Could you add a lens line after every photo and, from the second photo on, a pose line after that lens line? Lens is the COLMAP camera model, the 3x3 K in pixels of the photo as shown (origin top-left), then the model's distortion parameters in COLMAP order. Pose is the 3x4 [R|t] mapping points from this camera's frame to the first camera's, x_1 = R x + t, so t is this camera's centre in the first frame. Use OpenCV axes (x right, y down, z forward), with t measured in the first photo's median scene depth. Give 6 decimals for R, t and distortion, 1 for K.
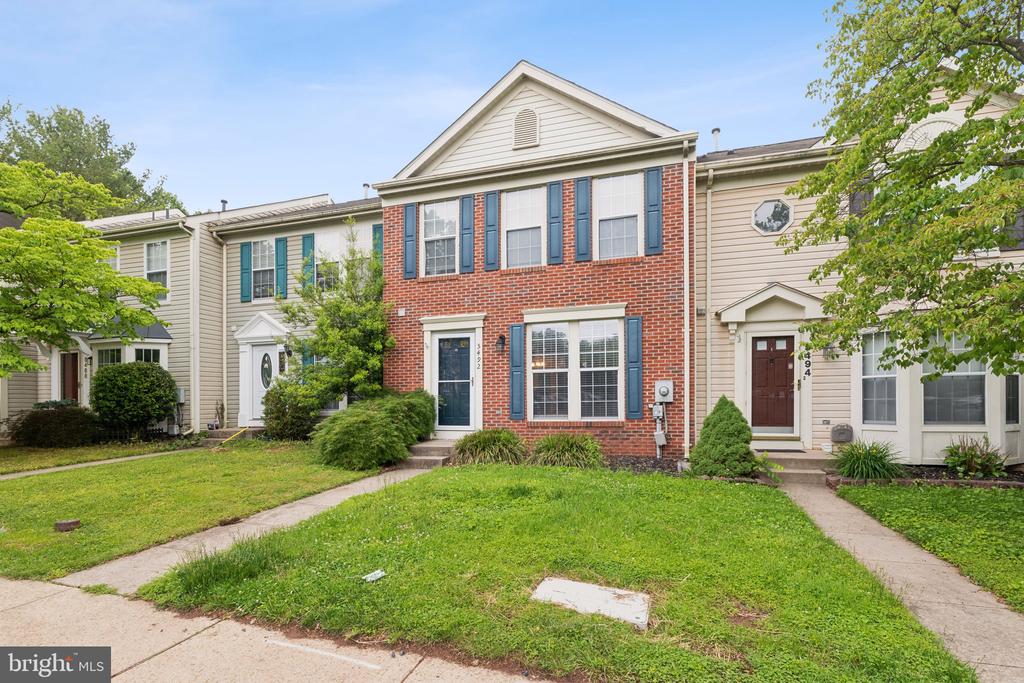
lens RADIAL K [[490.2, 0, 512.1], [0, 490.2, 352.5], [0, 0, 1]] dist [0.002772, -0.000054]
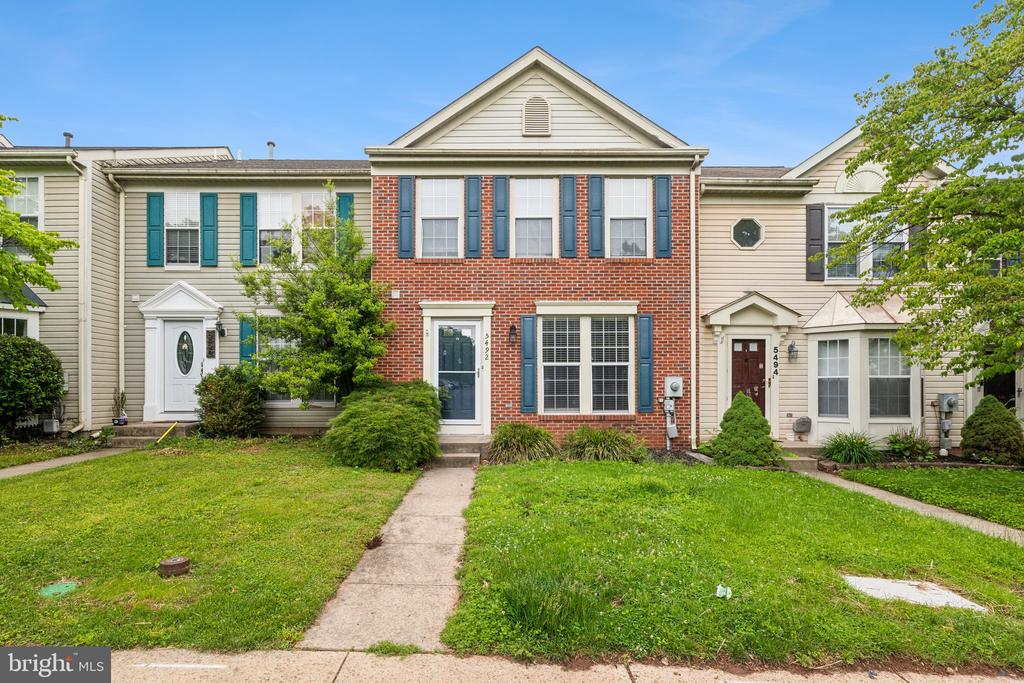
lens RADIAL K [[489.6, 0, 512.0], [0, 489.6, 341.5], [0, 0, 1]] dist [0.003403, 0.000131]
pose [[0.954830, 0.041791, 0.294198, -0.303790], [-0.041337, 0.999115, -0.007765, 0.003367], [-0.294262, -0.004747, 0.955713, 0.077864]]
